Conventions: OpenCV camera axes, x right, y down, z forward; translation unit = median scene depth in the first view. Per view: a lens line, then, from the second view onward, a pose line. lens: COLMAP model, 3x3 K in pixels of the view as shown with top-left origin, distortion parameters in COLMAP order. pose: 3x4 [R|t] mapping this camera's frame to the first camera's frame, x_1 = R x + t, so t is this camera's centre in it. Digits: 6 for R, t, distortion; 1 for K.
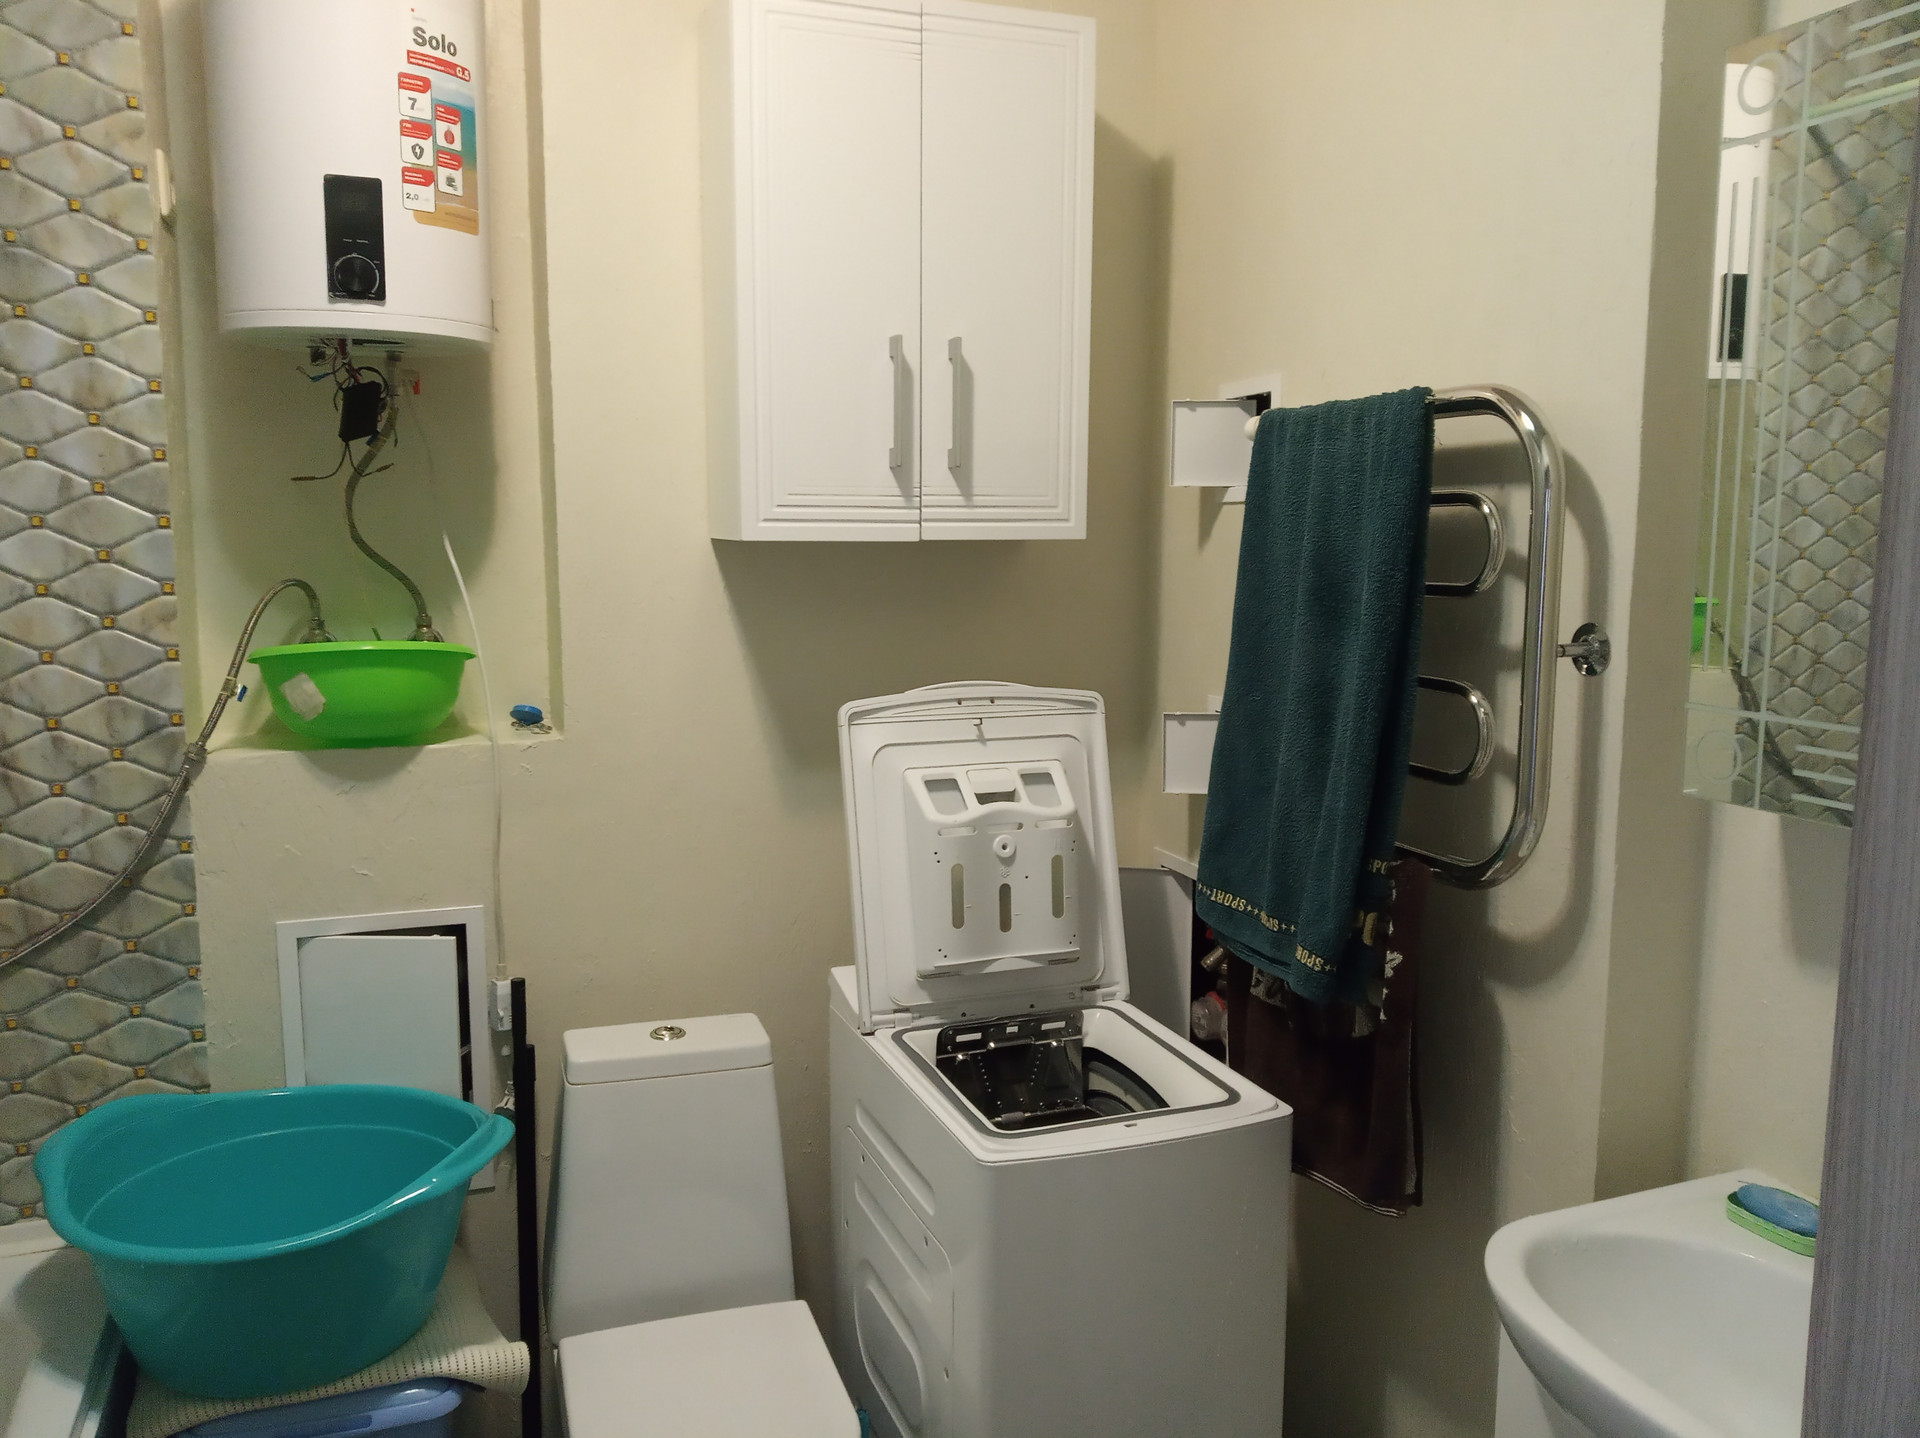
lens RADIAL K [[1536.1, 0, 955.1], [0, 1536.1, 732.5], [0, 0, 1]] dist [0.091589, -0.131310]
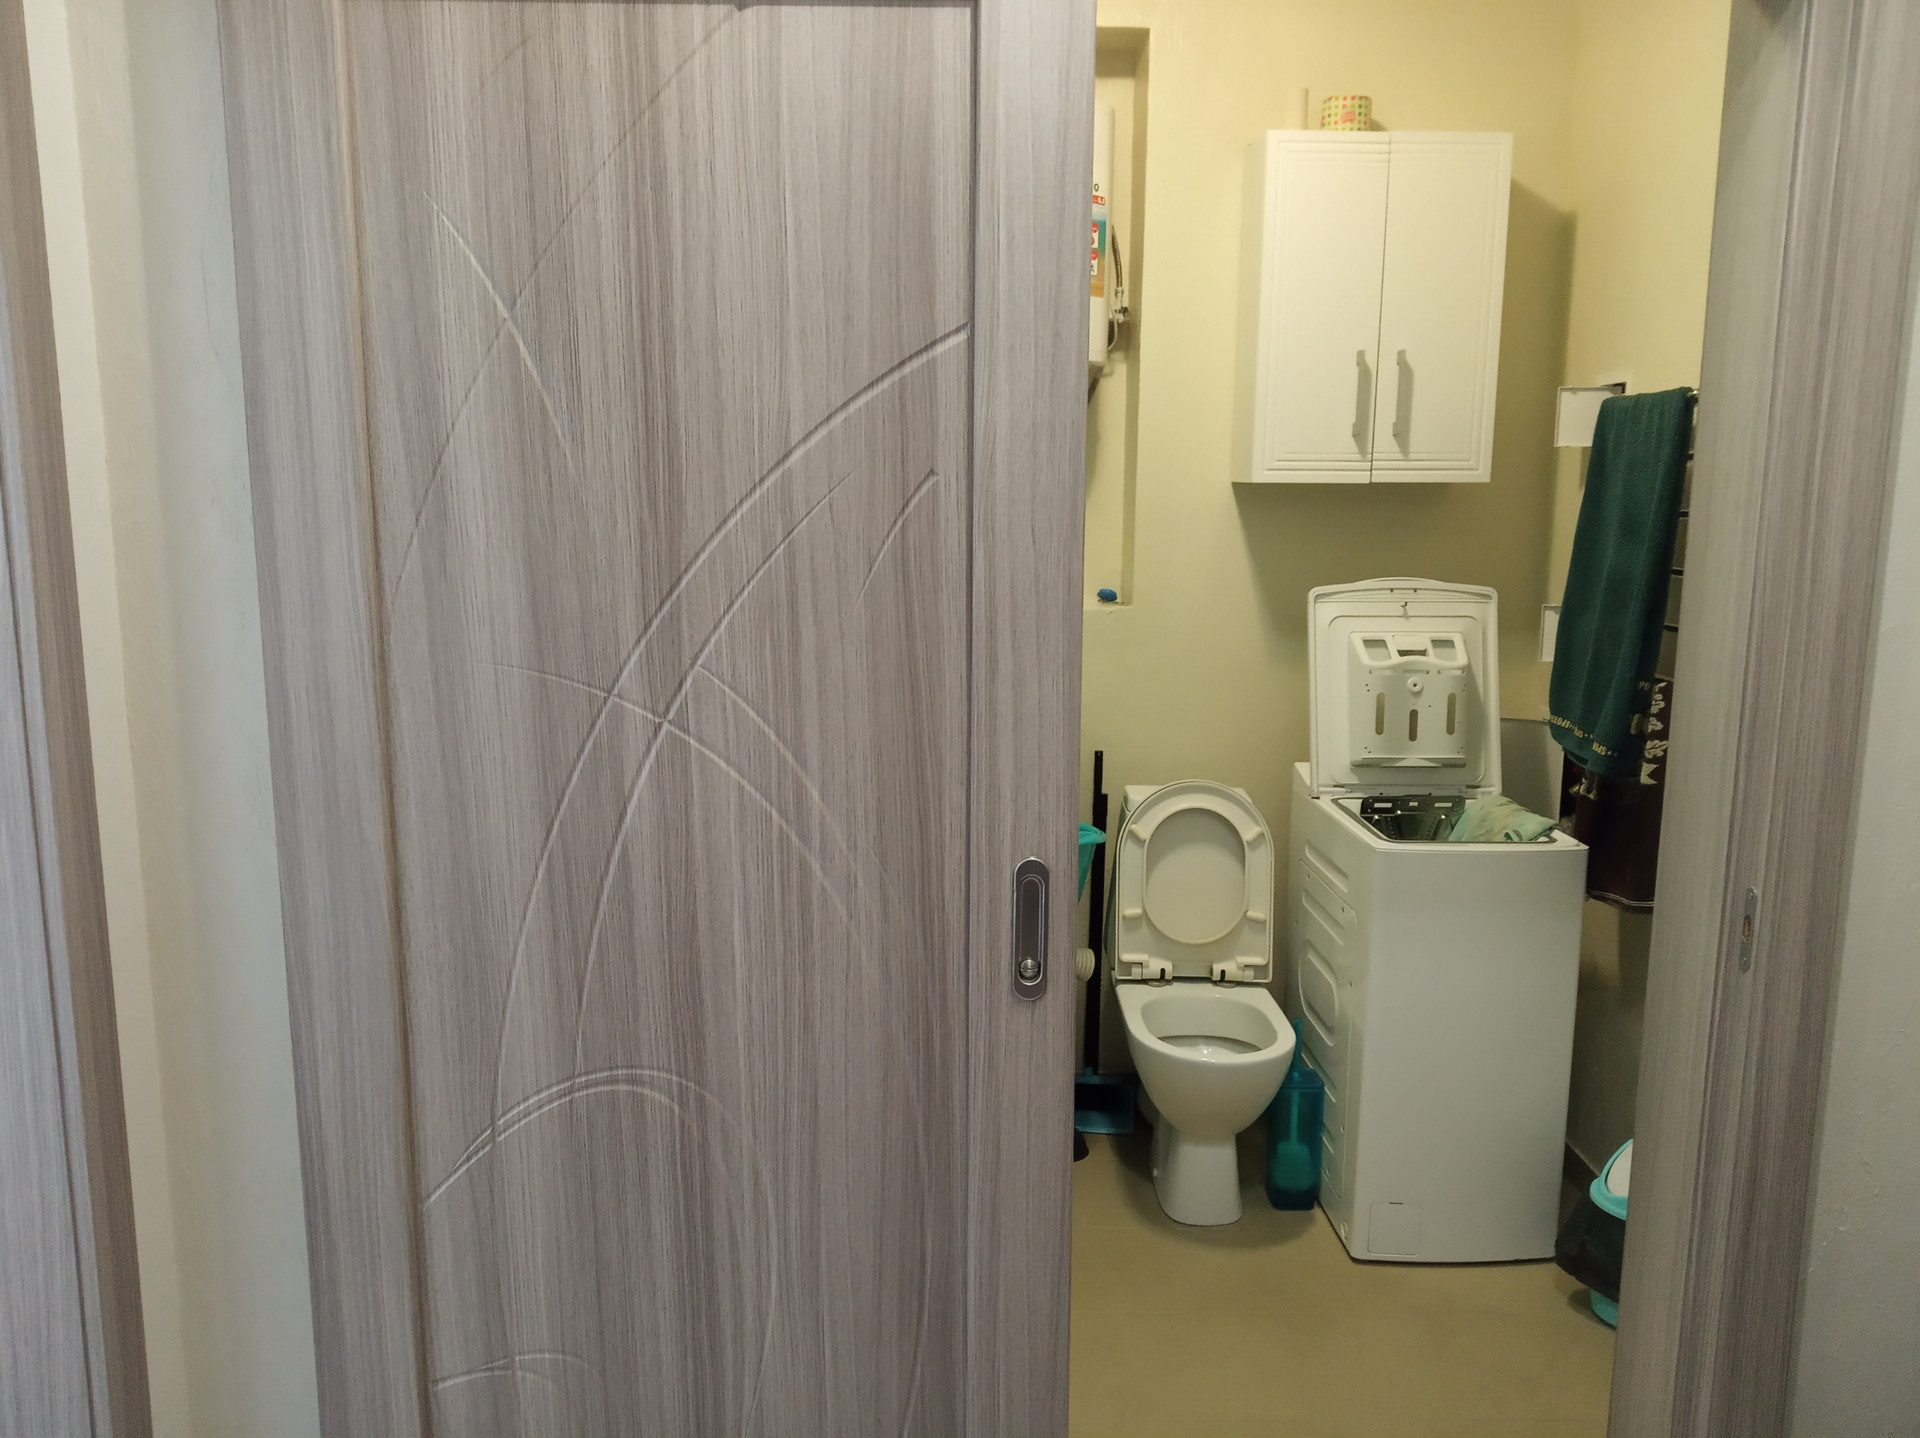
lens RADIAL K [[1536.1, 0, 955.1], [0, 1536.1, 732.5], [0, 0, 1]] dist [0.091589, -0.131310]
pose [[0.949719, 0.055666, -0.308115, 0.073721], [-0.045910, 0.998191, 0.038829, 0.082309], [0.309719, -0.022731, 0.950556, -0.596744]]
